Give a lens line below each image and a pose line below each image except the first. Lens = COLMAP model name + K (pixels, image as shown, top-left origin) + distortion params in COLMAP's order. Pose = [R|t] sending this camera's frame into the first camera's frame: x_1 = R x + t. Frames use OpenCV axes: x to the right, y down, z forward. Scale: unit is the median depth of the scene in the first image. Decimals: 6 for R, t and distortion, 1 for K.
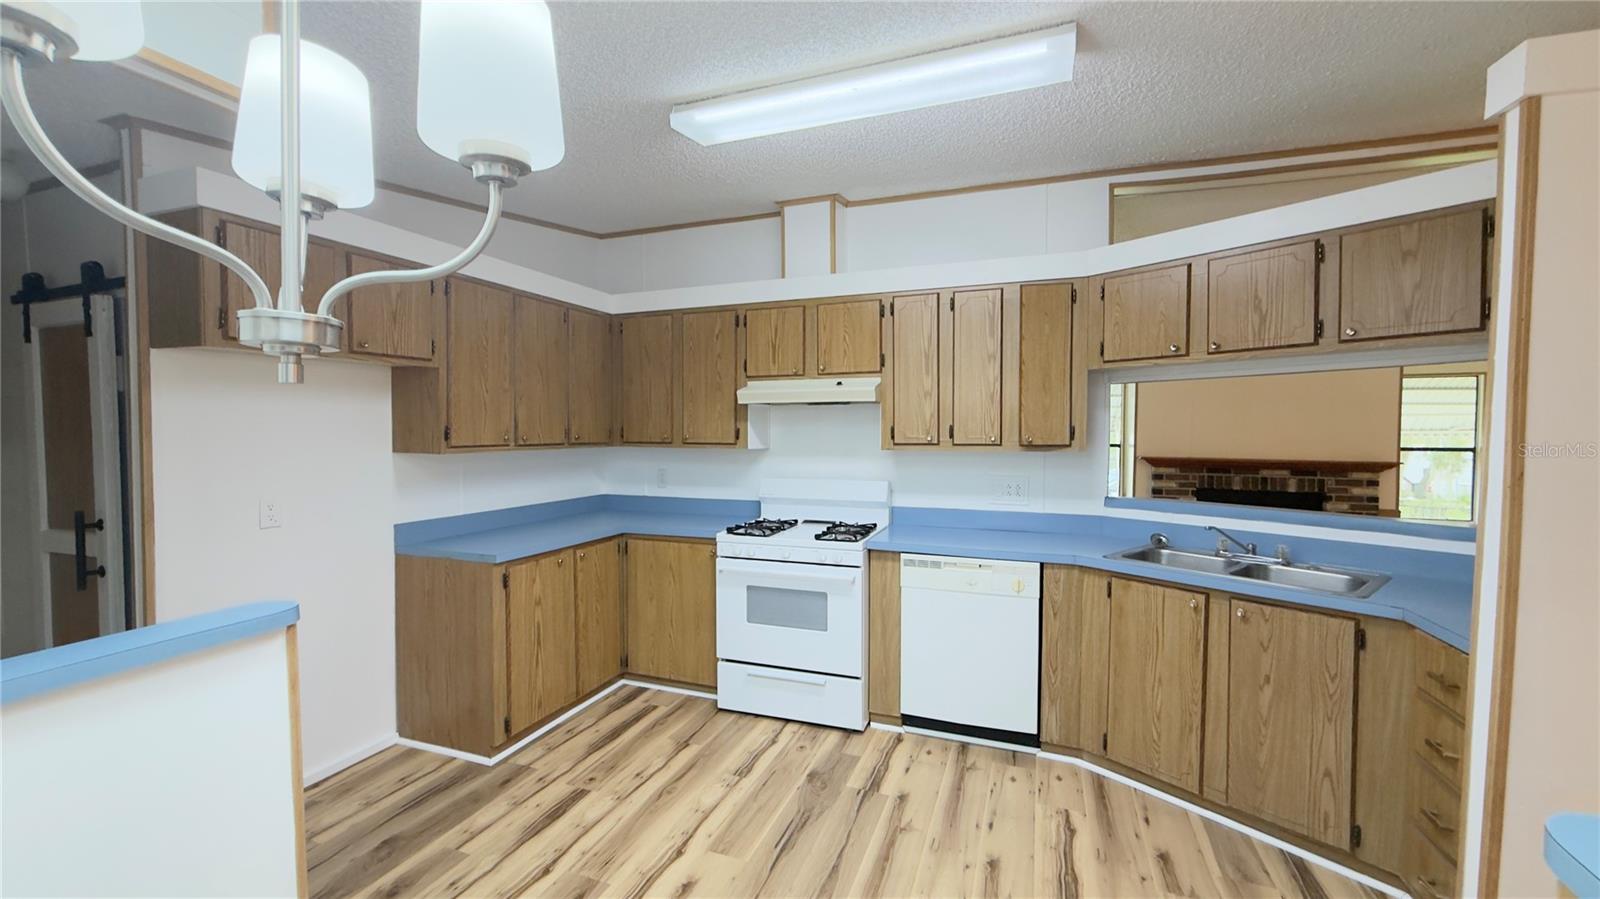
lens RADIAL K [[635.2, 0, 792.3], [0, 635.2, 446.1], [0, 0, 1]] dist [-0.000741, 0.000286]
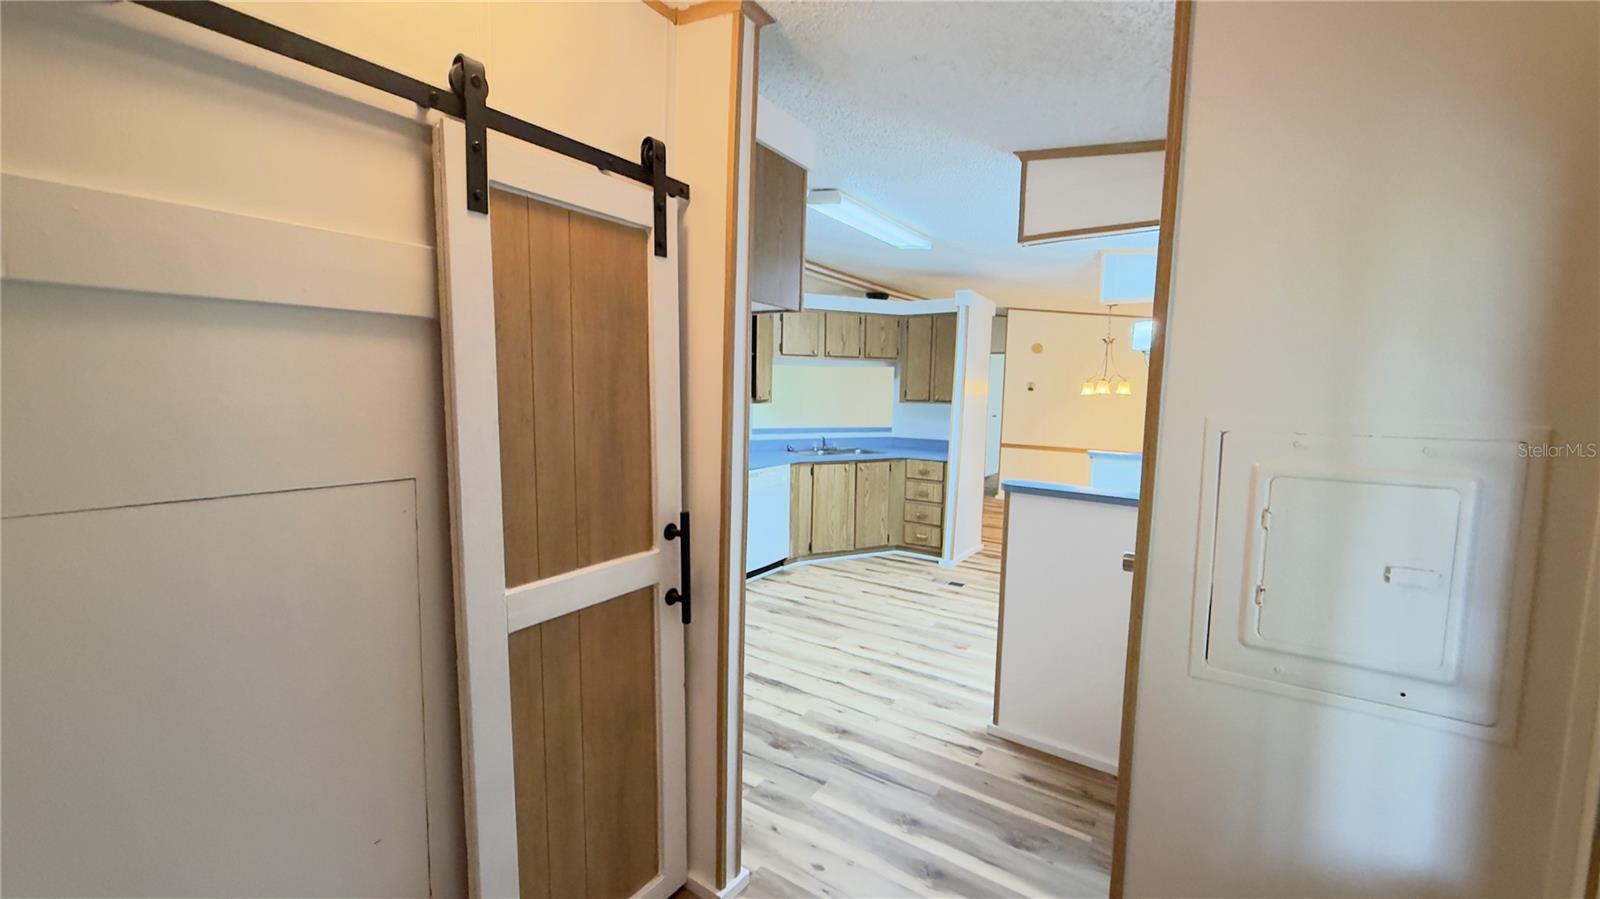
lens RADIAL K [[635.2, 0, 793.0], [0, 635.2, 453.9], [0, 0, 1]] dist [-0.000741, 0.000286]
pose [[0.224099, -0.096056, 0.969821, -1.321518], [0.011461, 0.995322, 0.095933, -0.021379], [-0.974499, -0.010384, 0.224151, 0.548849]]
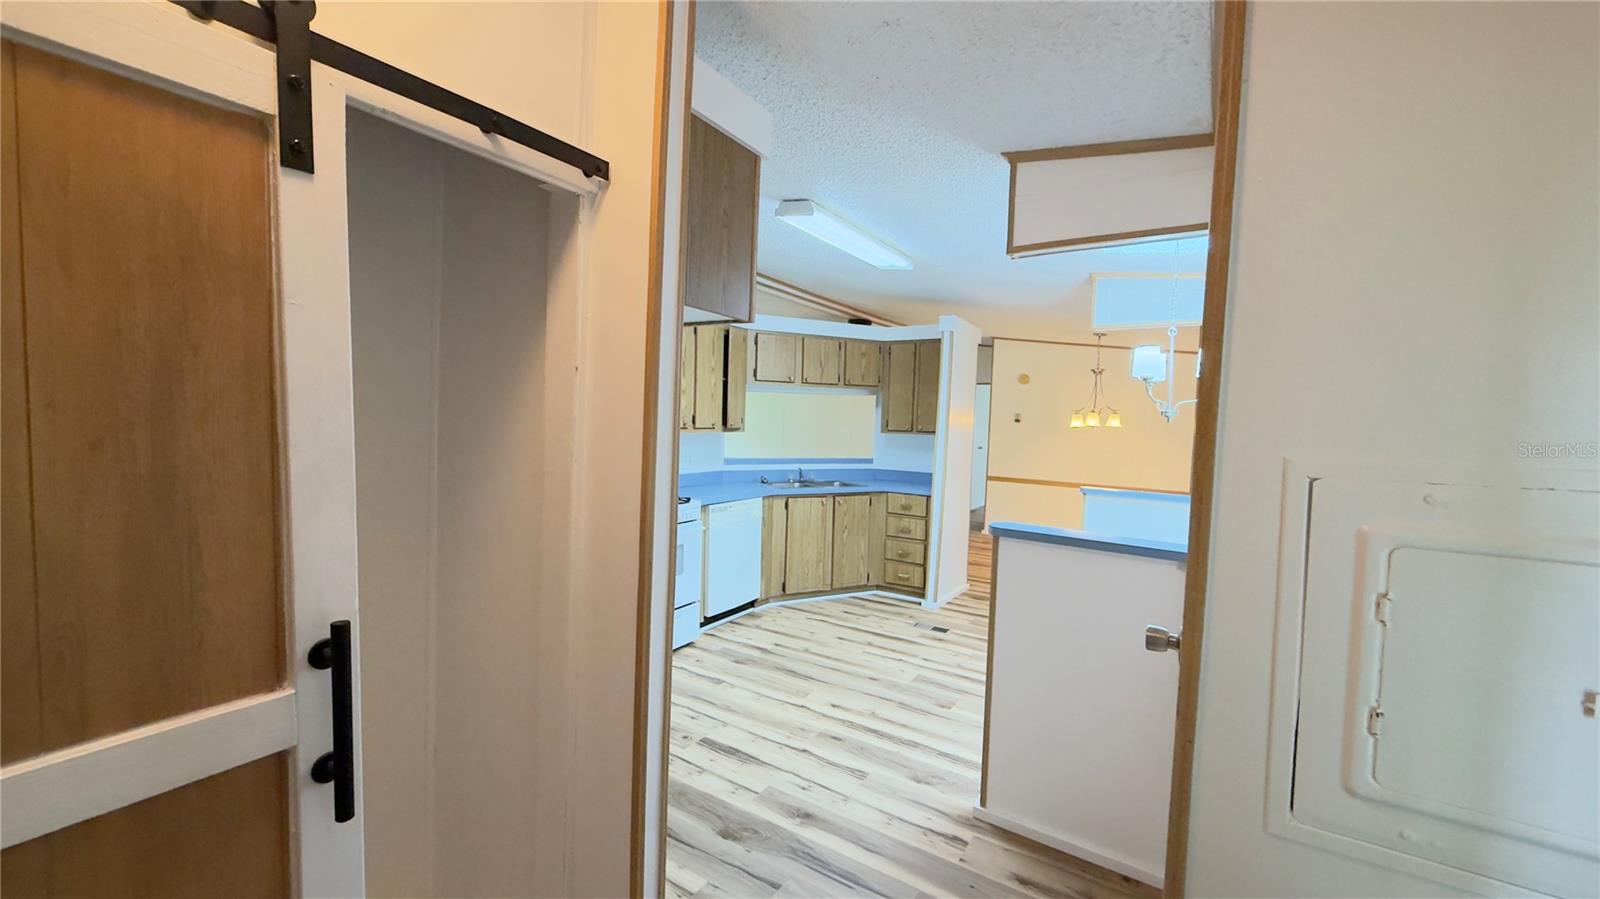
lens RADIAL K [[635.2, 0, 791.9], [0, 635.2, 452.7], [0, 0, 1]] dist [-0.000741, 0.000286]
pose [[0.206717, -0.047091, 0.977267, -1.198947], [-0.001288, 0.998827, 0.048402, -0.018075], [-0.978400, -0.011264, 0.206413, 0.539676]]
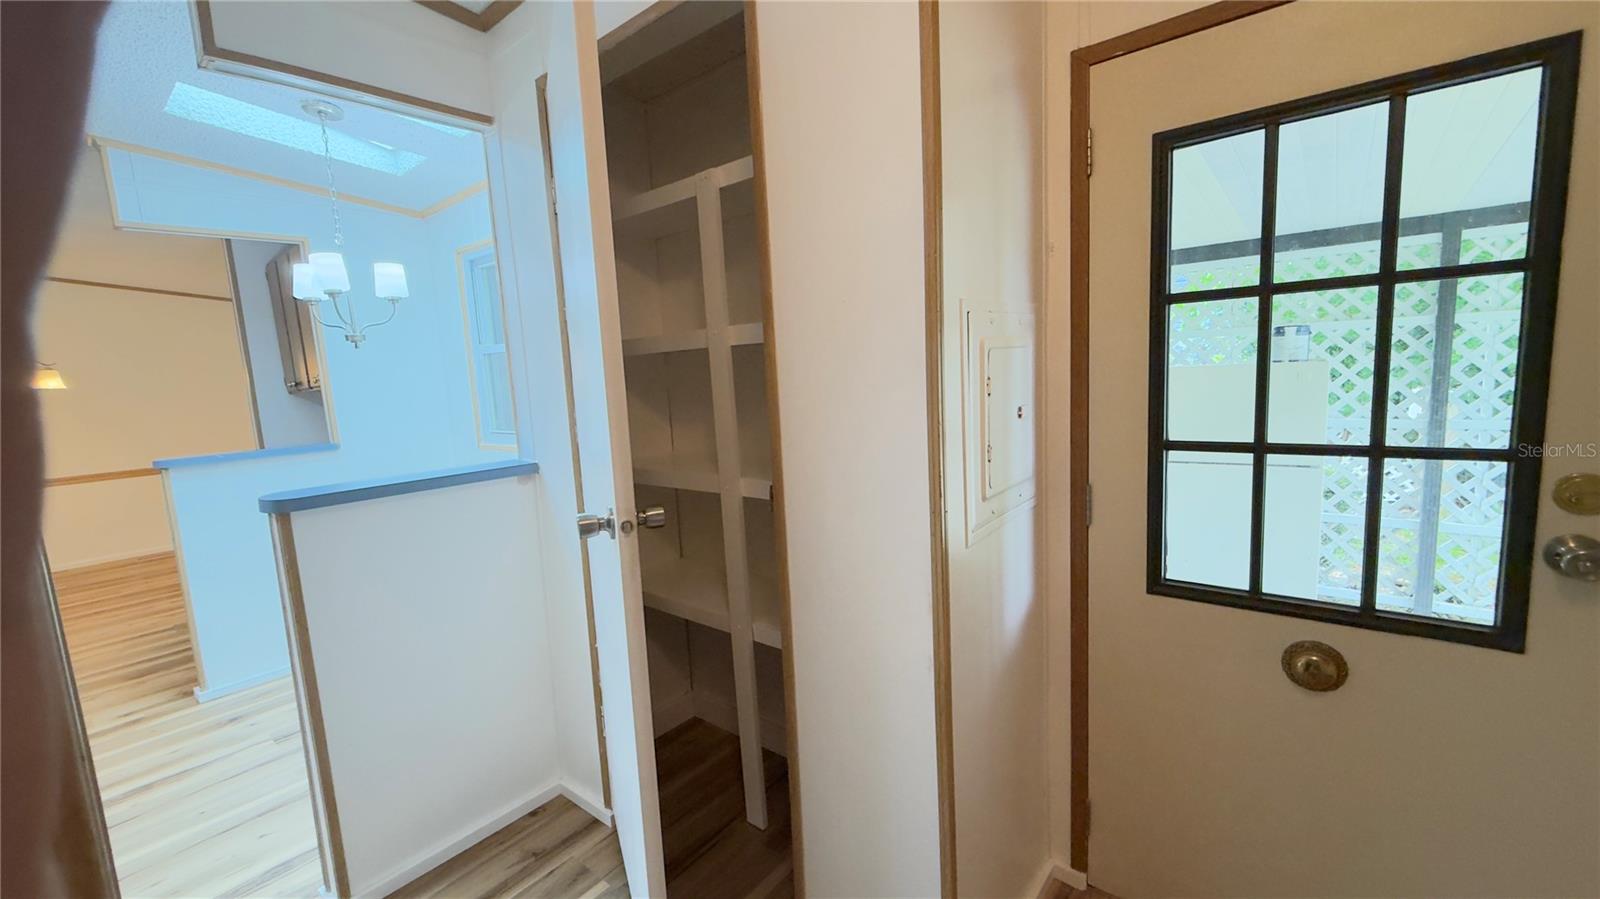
lens RADIAL K [[635.2, 0, 799.2], [0, 635.2, 444.3], [0, 0, 1]] dist [-0.000741, 0.000286]
pose [[-0.952640, 0.016557, 0.303649, -0.930248], [0.069001, 0.984242, 0.162810, 0.012148], [-0.296168, 0.176051, -0.938771, 0.803441]]
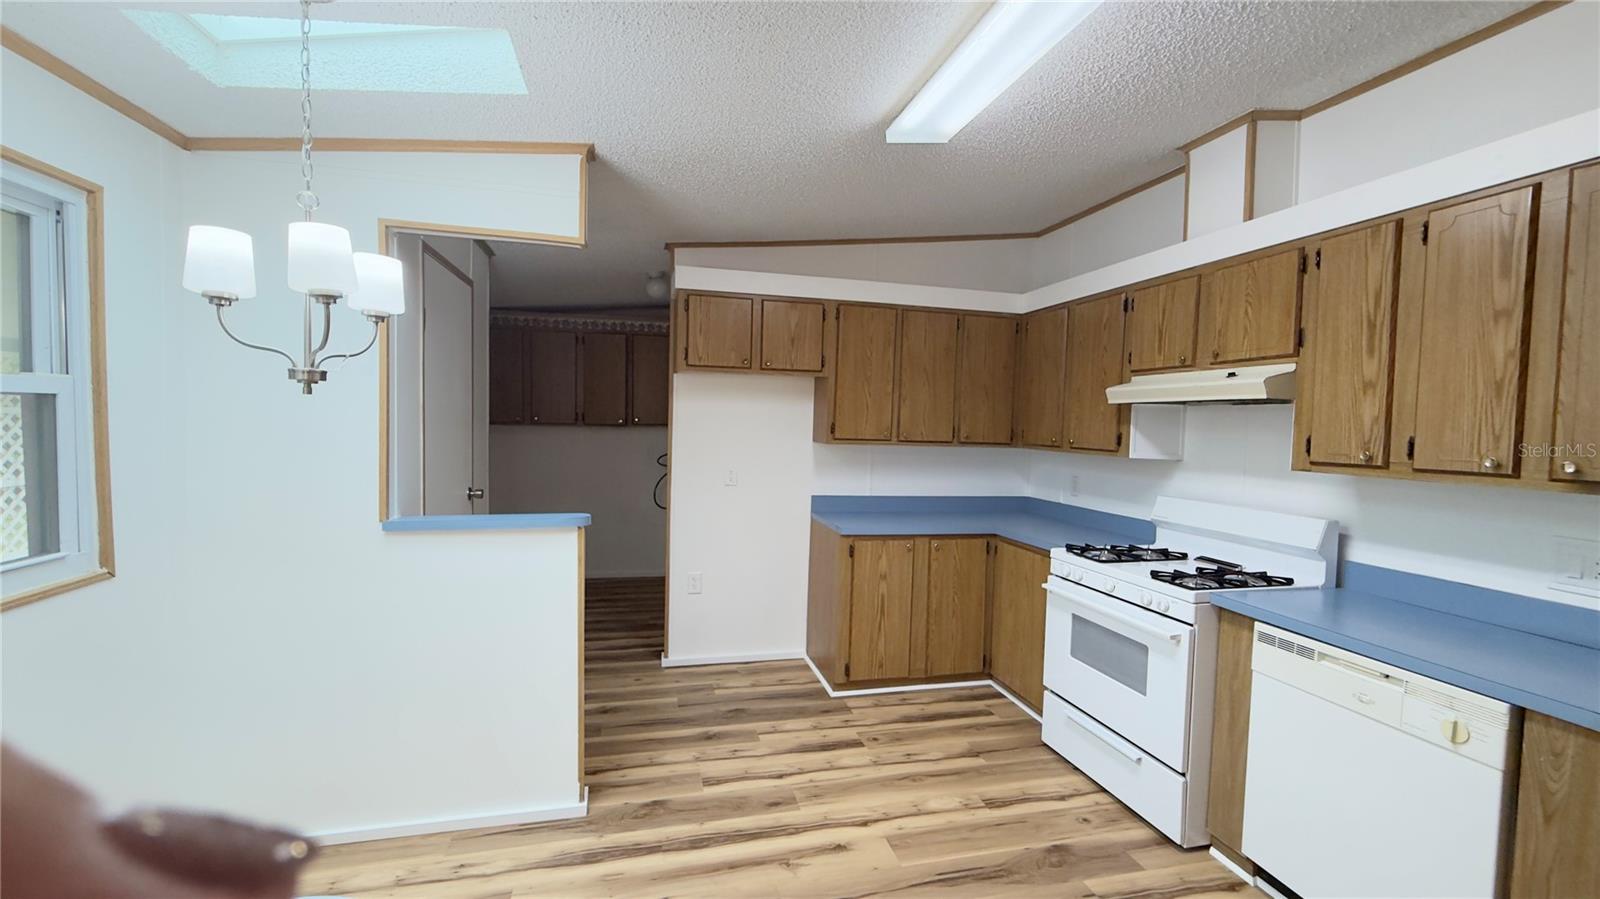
lens RADIAL K [[635.2, 0, 795.0], [0, 635.2, 447.2], [0, 0, 1]] dist [-0.000741, 0.000286]
pose [[0.572086, 0.049672, -0.818688, 0.446546], [-0.052262, 0.998344, 0.024053, -0.008388], [0.818527, 0.029026, 0.573735, 0.203583]]
